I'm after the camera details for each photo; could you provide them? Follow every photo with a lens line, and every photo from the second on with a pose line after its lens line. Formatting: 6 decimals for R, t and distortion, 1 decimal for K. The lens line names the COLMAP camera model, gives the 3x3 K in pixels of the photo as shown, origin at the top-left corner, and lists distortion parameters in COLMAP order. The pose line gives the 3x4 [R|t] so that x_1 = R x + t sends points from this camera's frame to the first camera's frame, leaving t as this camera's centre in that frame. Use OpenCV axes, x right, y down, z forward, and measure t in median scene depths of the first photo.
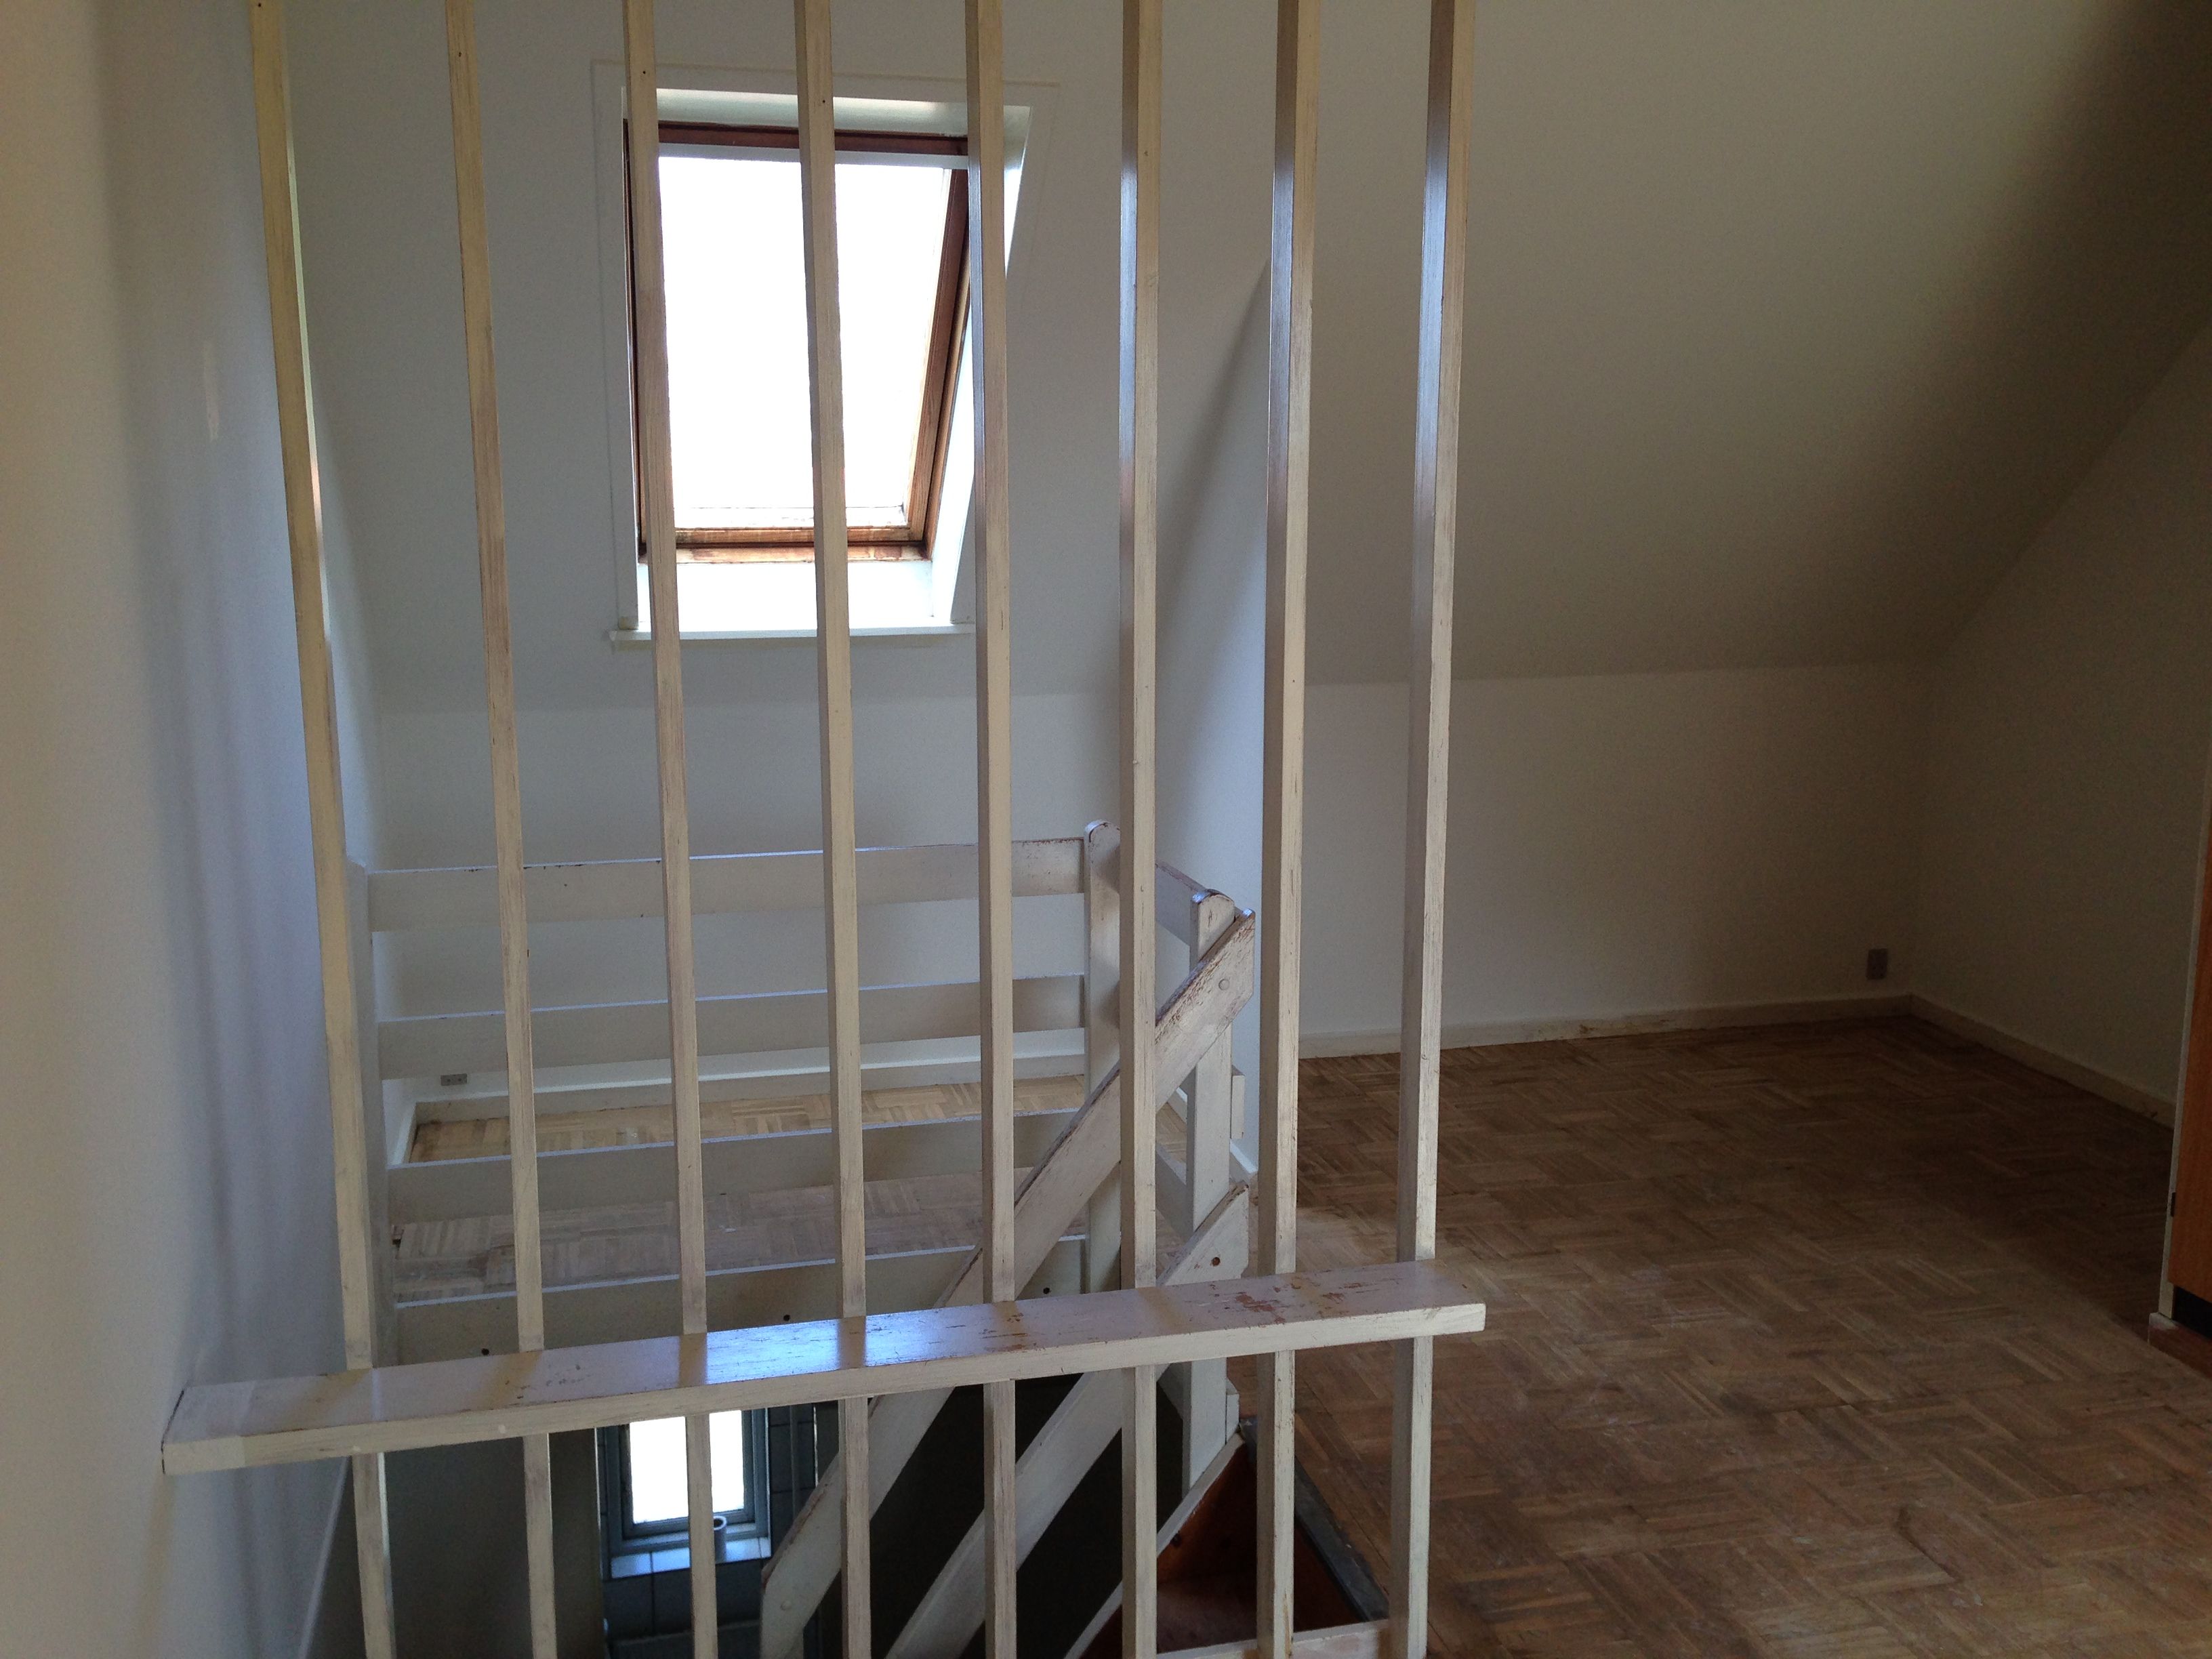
lens RADIAL K [[2029.0, 0, 1096.1], [0, 2029.0, 821.3], [0, 0, 1]] dist [0.111664, -0.186267]
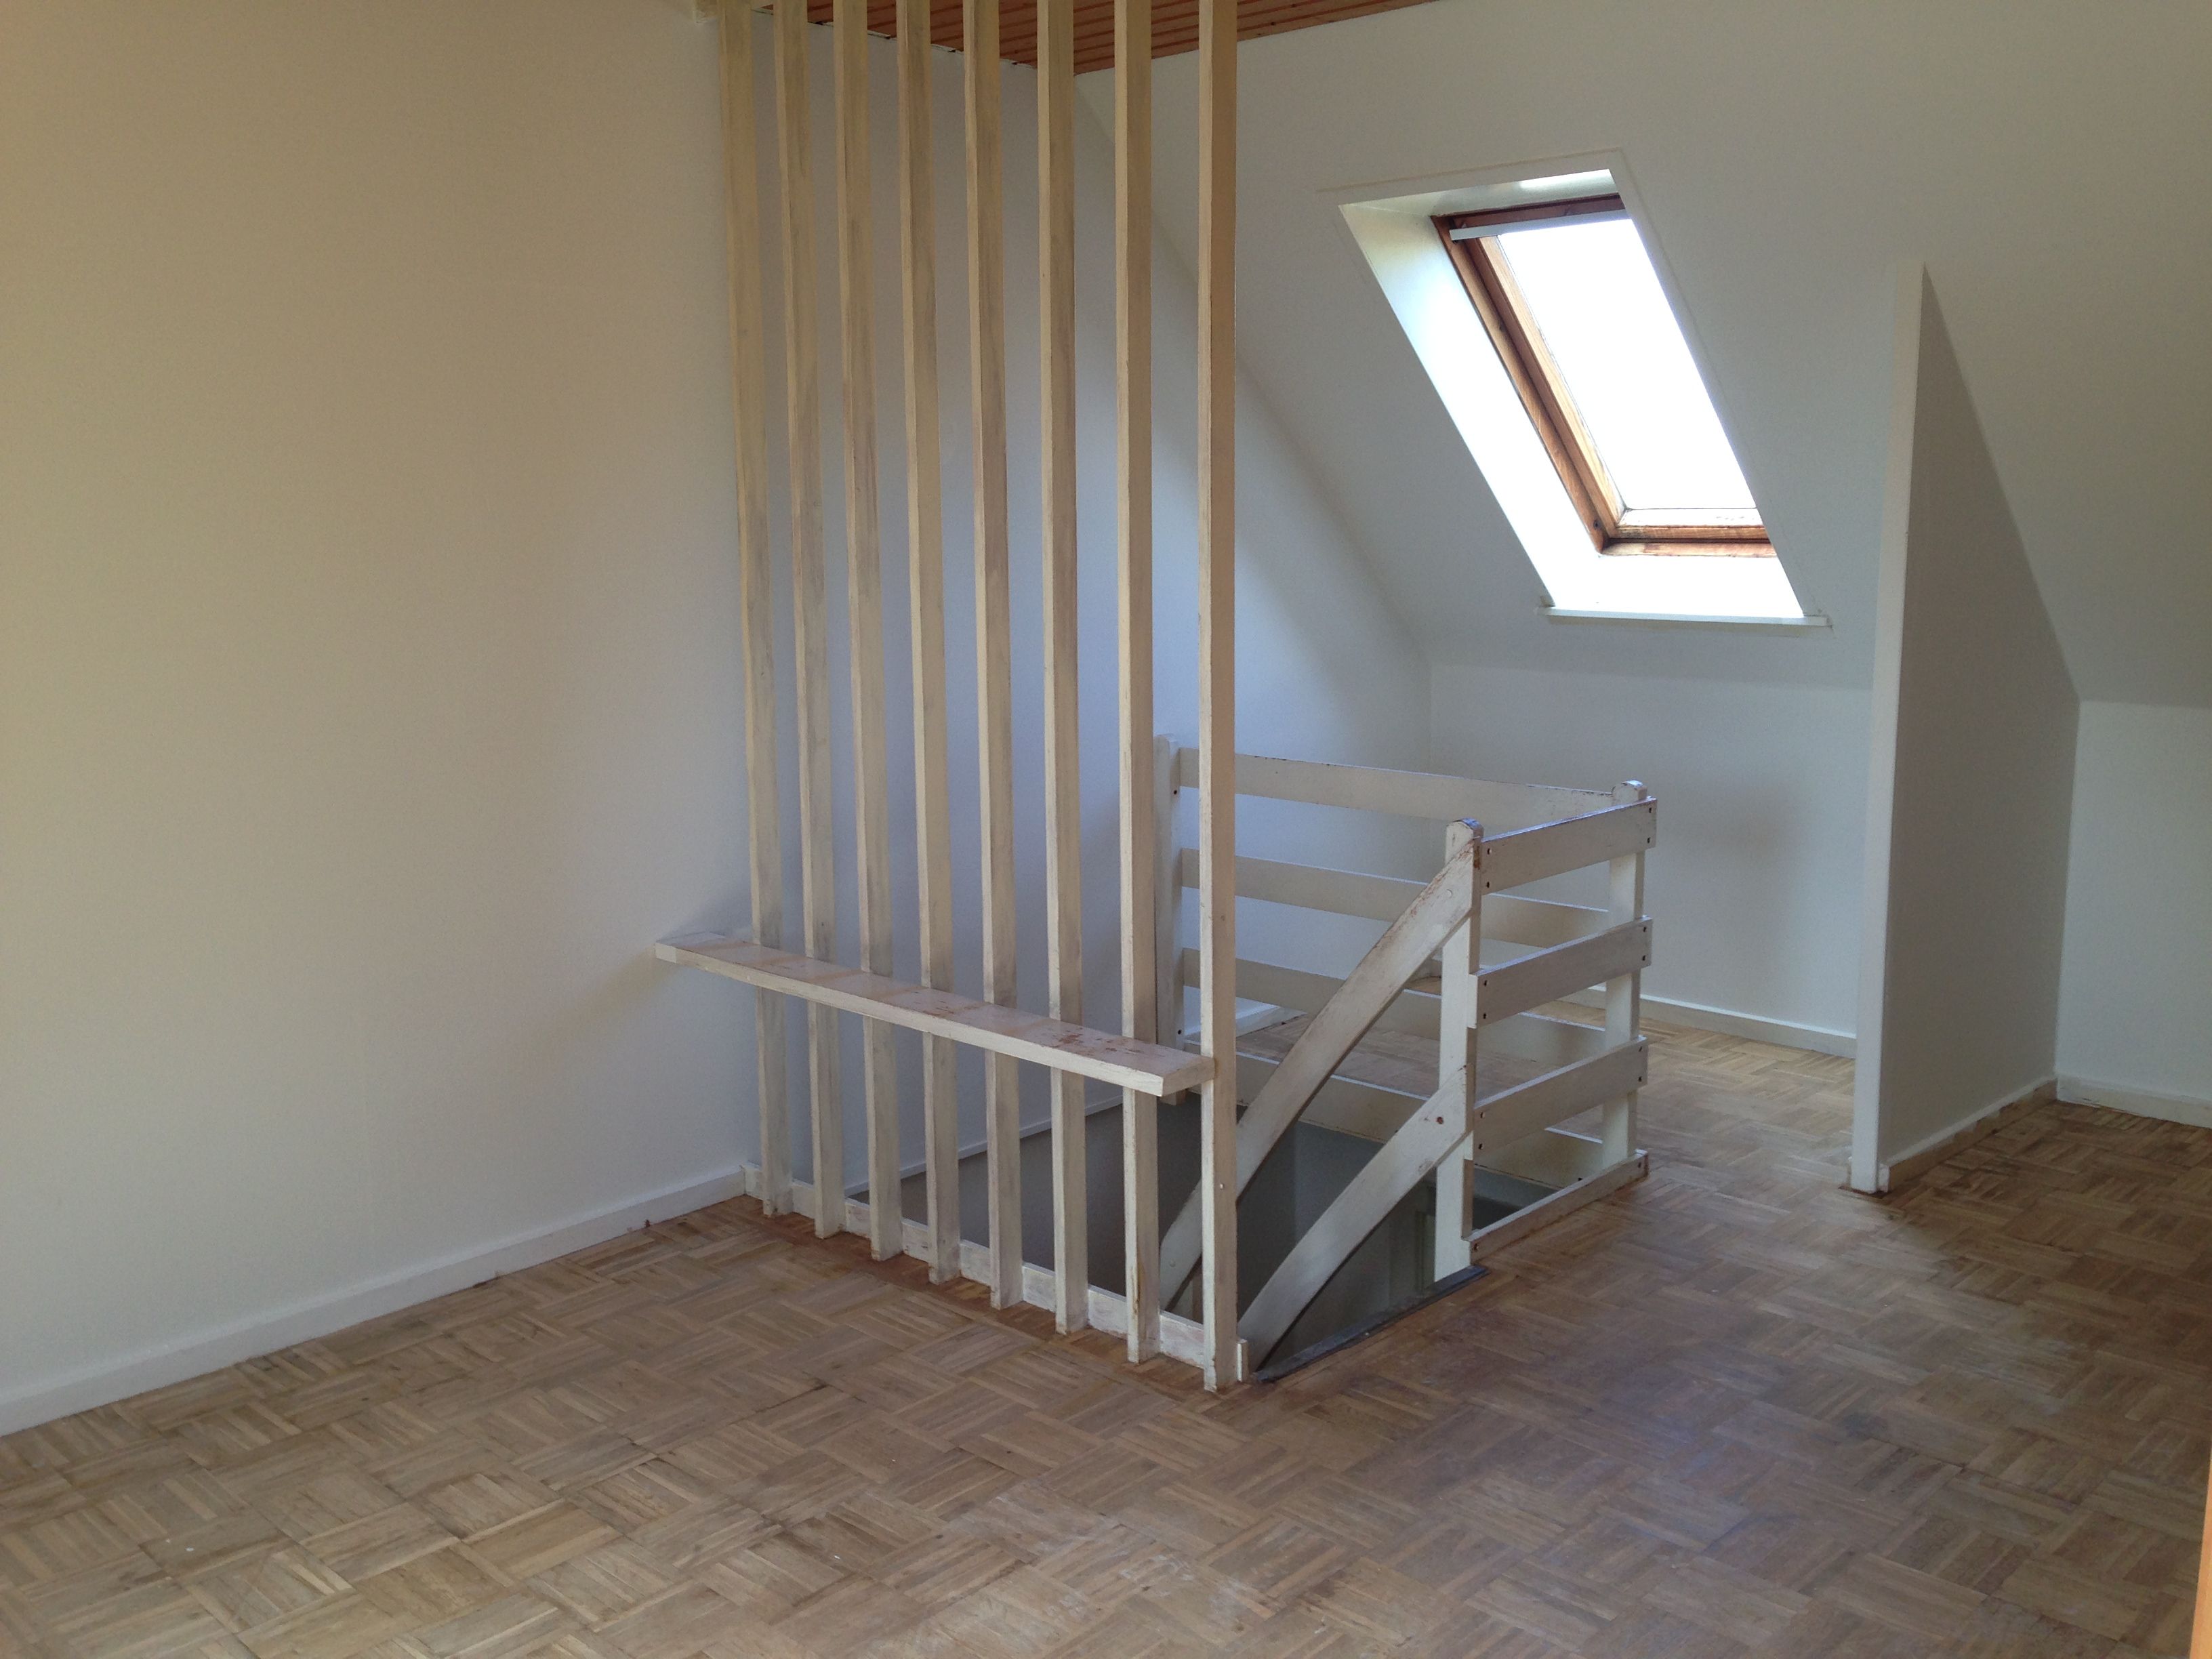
lens RADIAL K [[2029.0, 0, 1096.1], [0, 2029.0, 821.3], [0, 0, 1]] dist [0.111664, -0.186267]
pose [[0.537528, 0.138149, -0.831853, 0.809436], [-0.140653, 0.987358, 0.073087, -0.019795], [0.831433, 0.077716, 0.550163, 0.116803]]
